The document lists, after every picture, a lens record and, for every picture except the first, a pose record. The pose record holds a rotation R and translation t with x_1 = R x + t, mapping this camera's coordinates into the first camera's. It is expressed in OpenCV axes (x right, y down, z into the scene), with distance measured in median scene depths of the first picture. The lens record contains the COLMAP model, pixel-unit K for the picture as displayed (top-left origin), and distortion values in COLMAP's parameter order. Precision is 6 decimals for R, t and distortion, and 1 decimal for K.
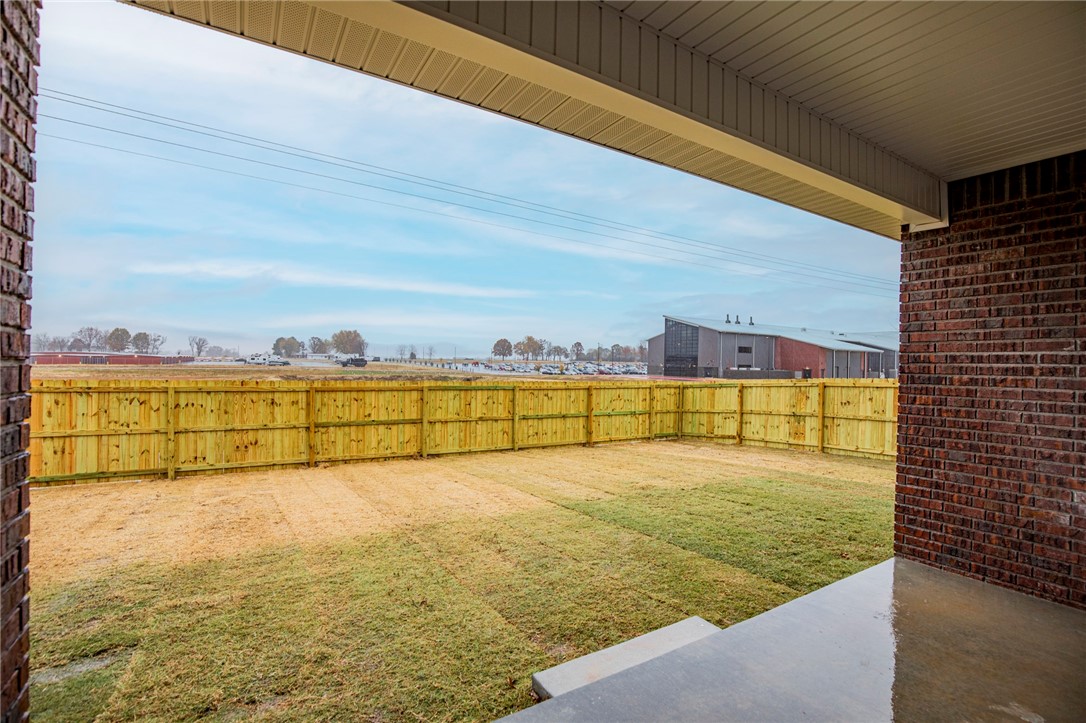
lens RADIAL K [[506.3, 0, 551.9], [0, 506.3, 363.8], [0, 0, 1]] dist [-0.034969, 0.006262]
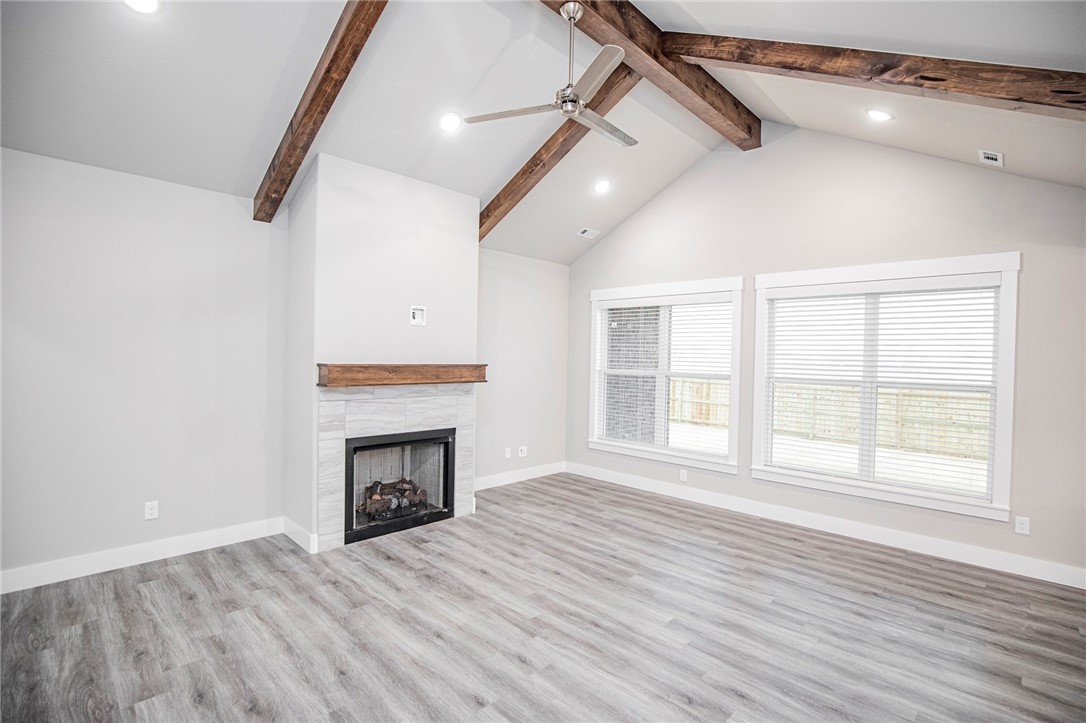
lens RADIAL K [[506.3, 0, 551.9], [0, 506.3, 363.8], [0, 0, 1]] dist [-0.034969, 0.006262]
pose [[0.240705, 0.002630, -0.970595, 0.644209], [-0.019117, 0.999815, -0.002032, -0.011198], [0.970410, 0.019044, 0.240711, -0.275774]]
